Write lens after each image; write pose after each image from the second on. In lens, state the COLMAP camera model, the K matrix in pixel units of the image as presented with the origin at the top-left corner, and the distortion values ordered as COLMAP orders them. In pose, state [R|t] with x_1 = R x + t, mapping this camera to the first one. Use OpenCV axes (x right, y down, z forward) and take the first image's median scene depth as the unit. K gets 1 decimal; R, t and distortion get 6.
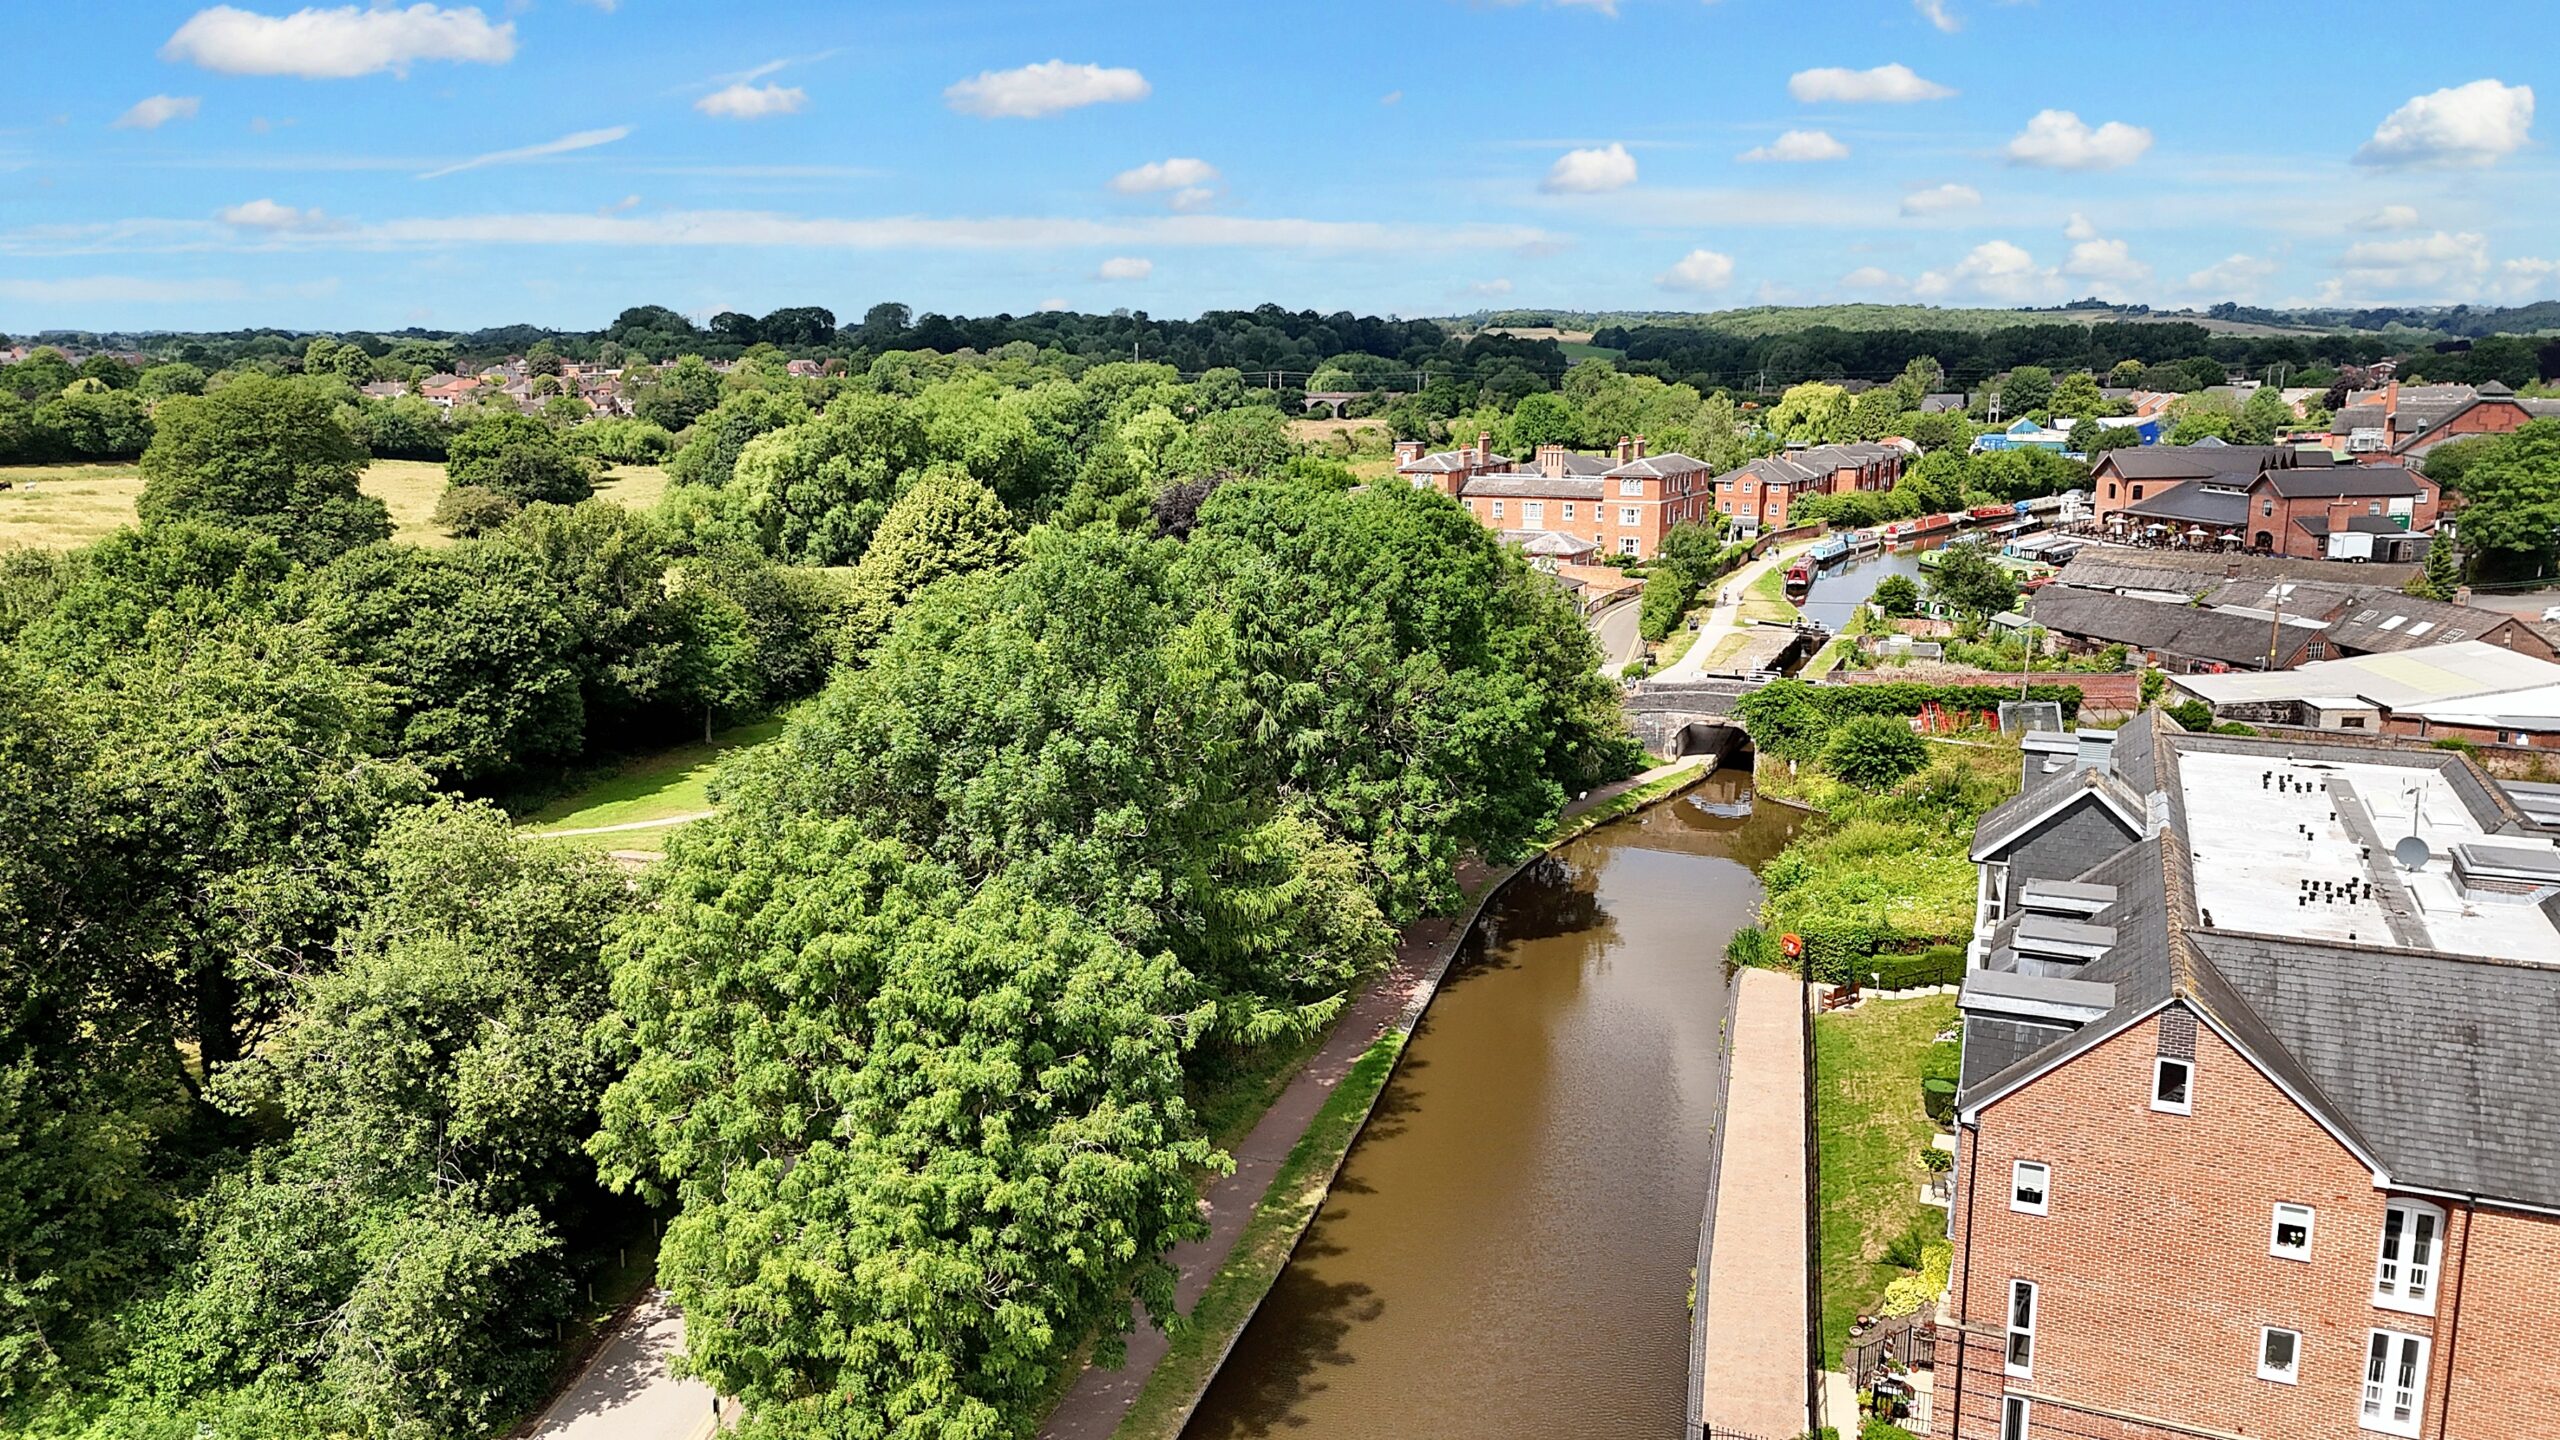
lens RADIAL K [[1868.6, 0, 1280.0], [0, 1868.6, 720.0], [0, 0, 1]] dist [0.069345, -0.068577]
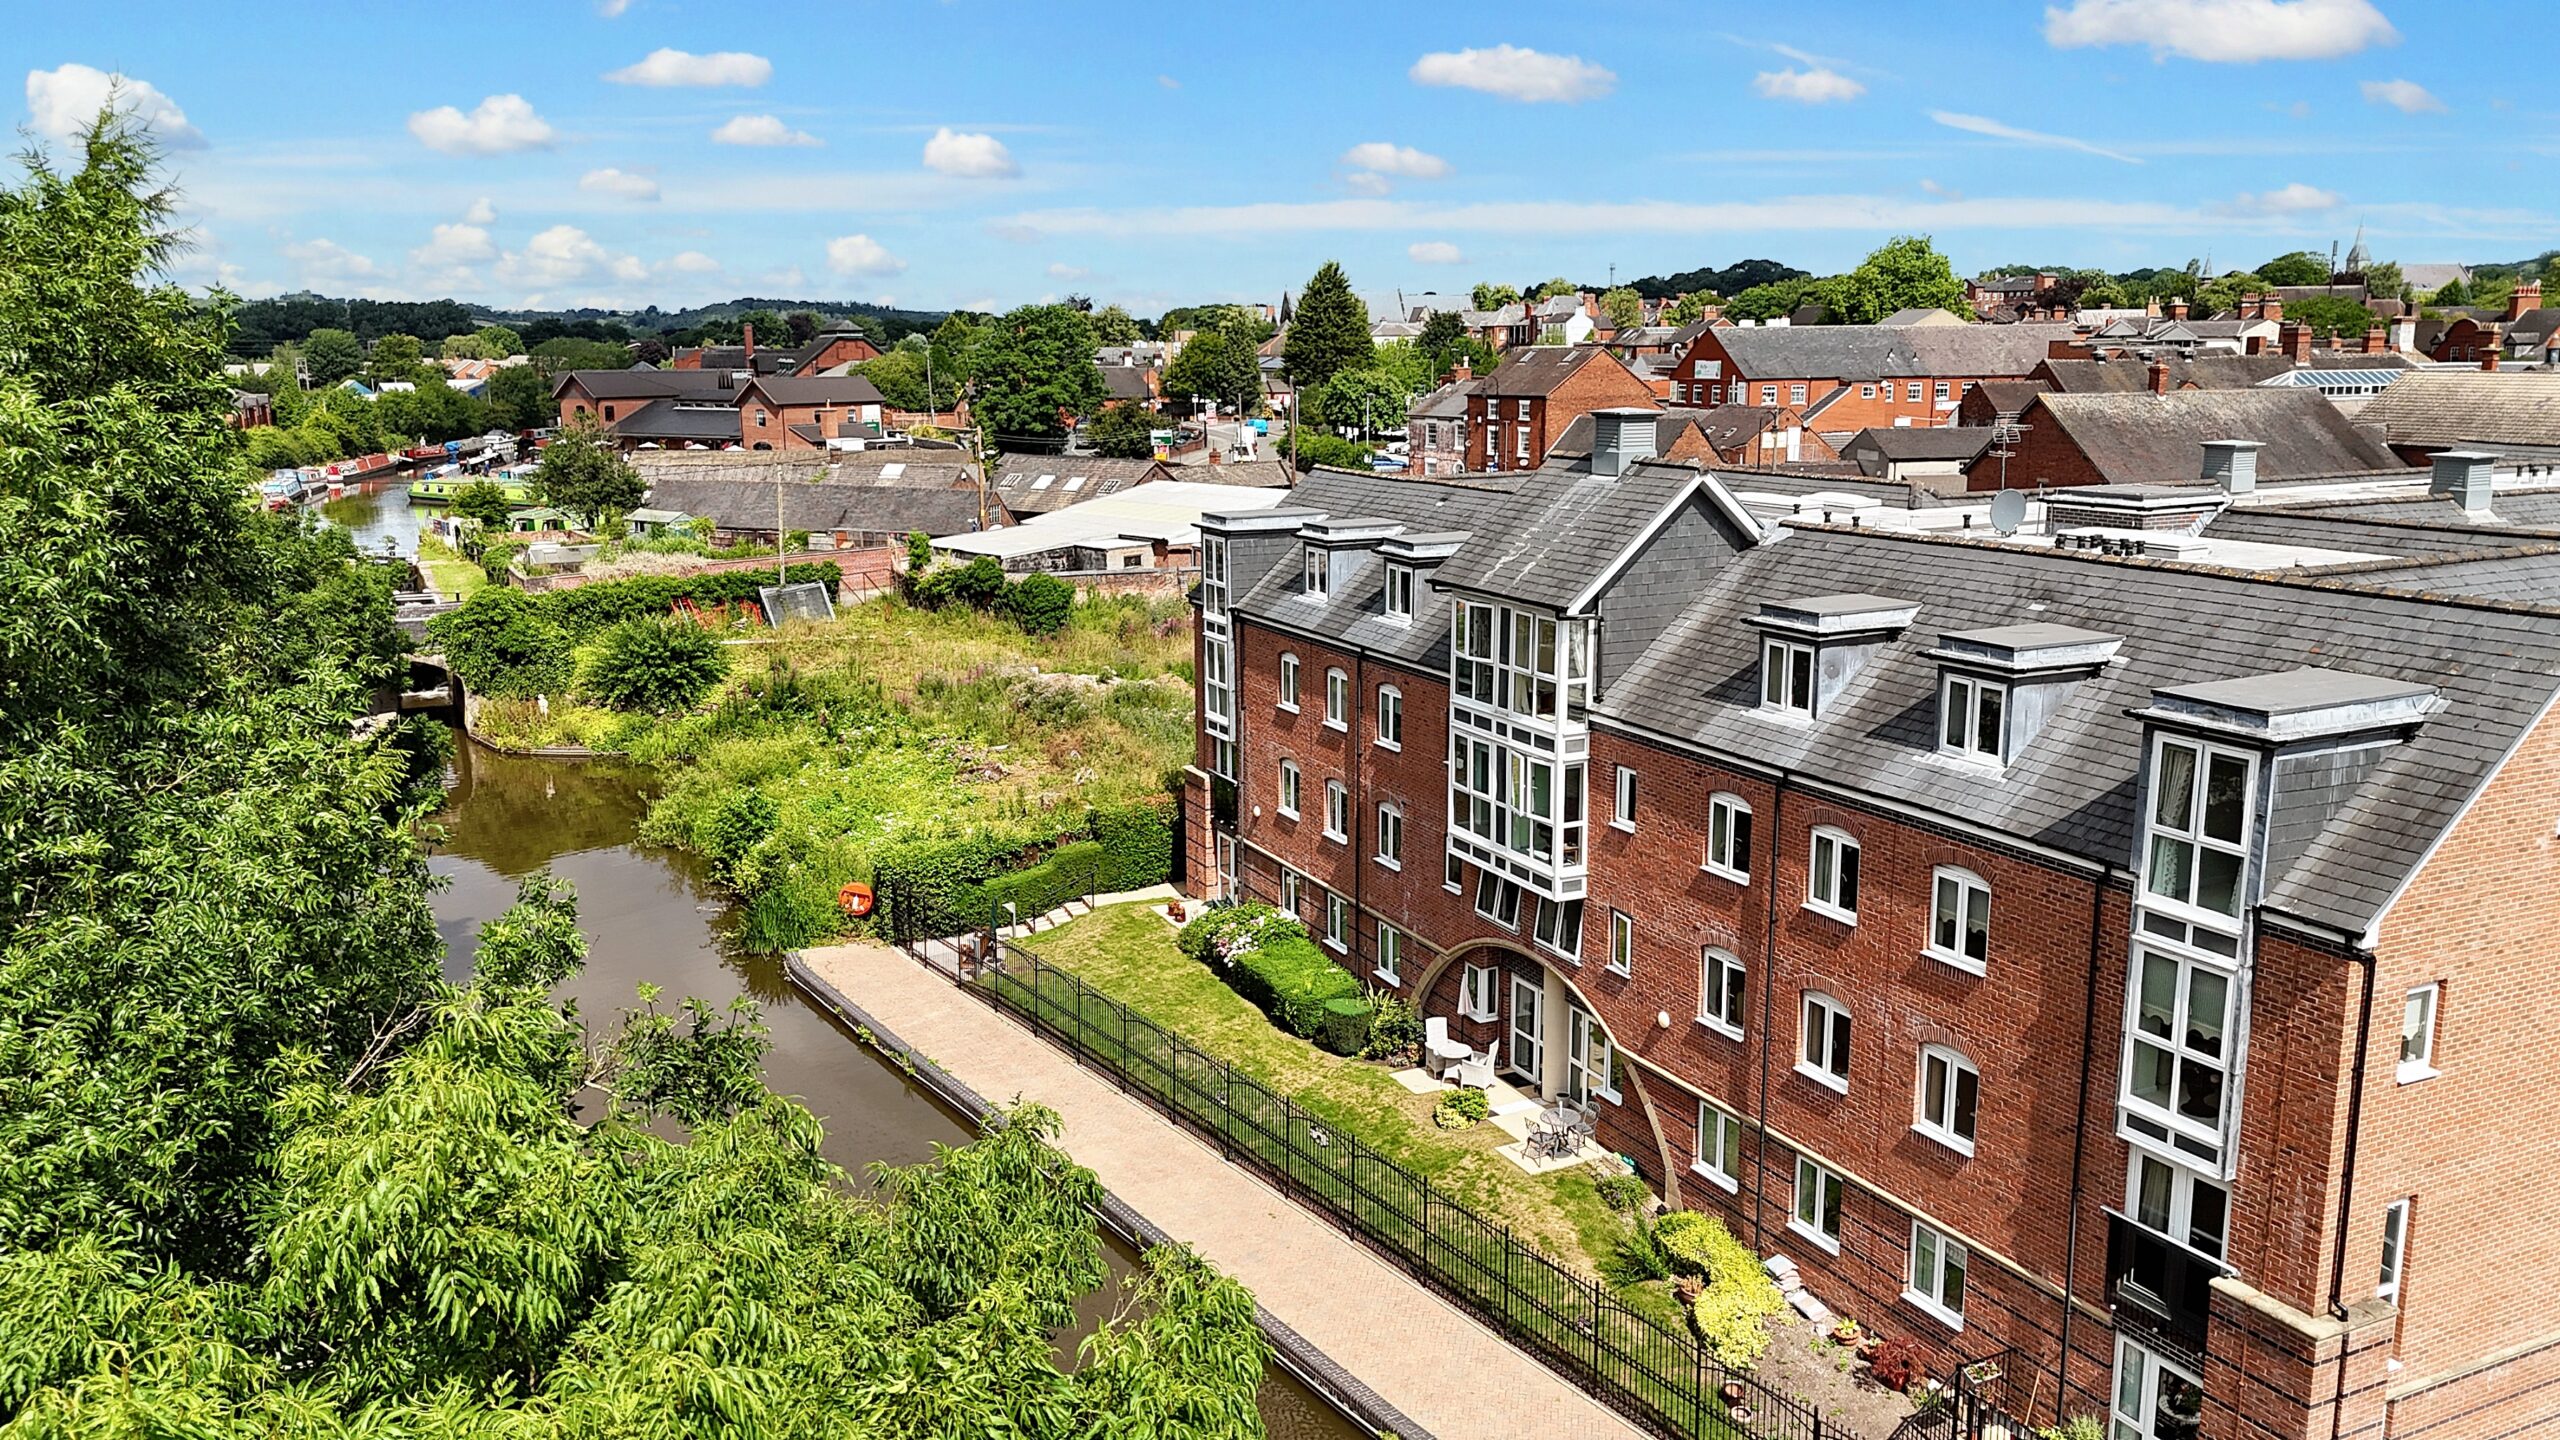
lens RADIAL K [[1868.6, 0, 1280.0], [0, 1868.6, 720.0], [0, 0, 1]] dist [0.069345, -0.068577]
pose [[0.648016, -0.151671, 0.746372, -0.078618], [0.151698, 0.986039, 0.068667, 0.023954], [-0.746366, 0.068726, 0.661978, 0.308911]]
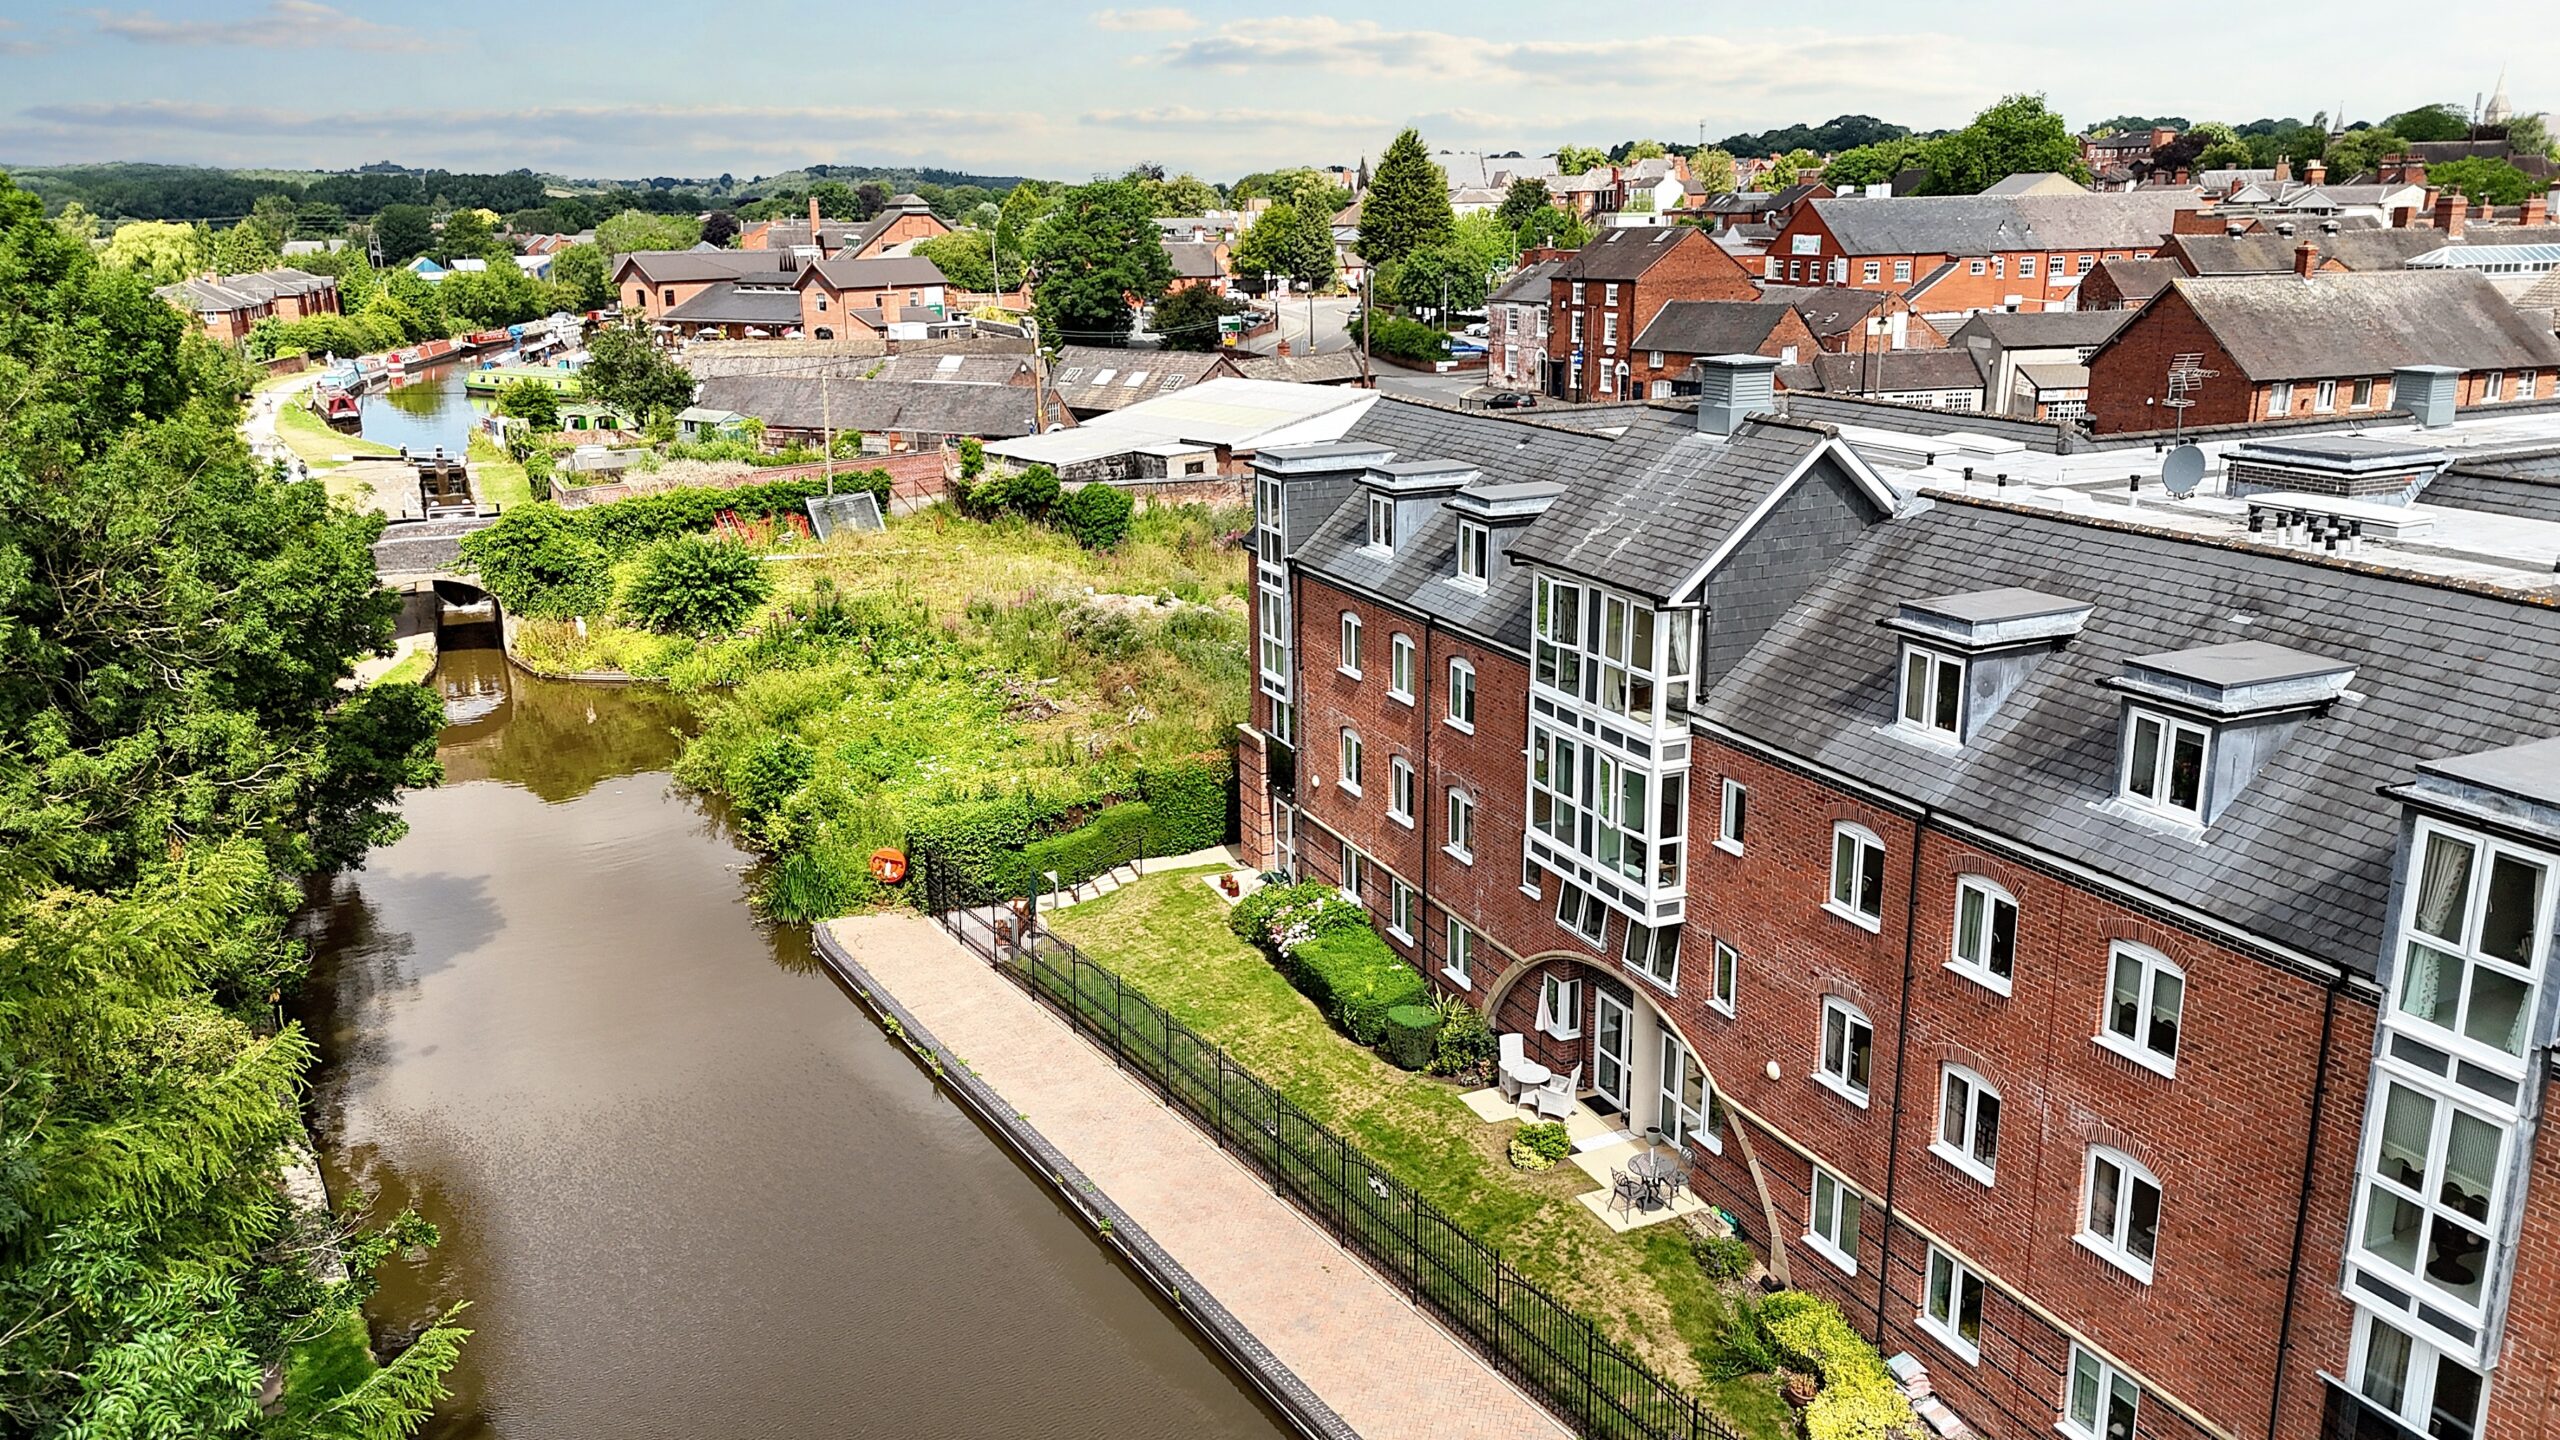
lens RADIAL K [[1868.6, 0, 1280.0], [0, 1868.6, 720.0], [0, 0, 1]] dist [0.069345, -0.068577]
pose [[0.678054, -0.200718, 0.707075, -0.045557], [0.154579, 0.979418, 0.129794, 0.008755], [-0.718574, 0.021292, 0.695125, 0.330375]]
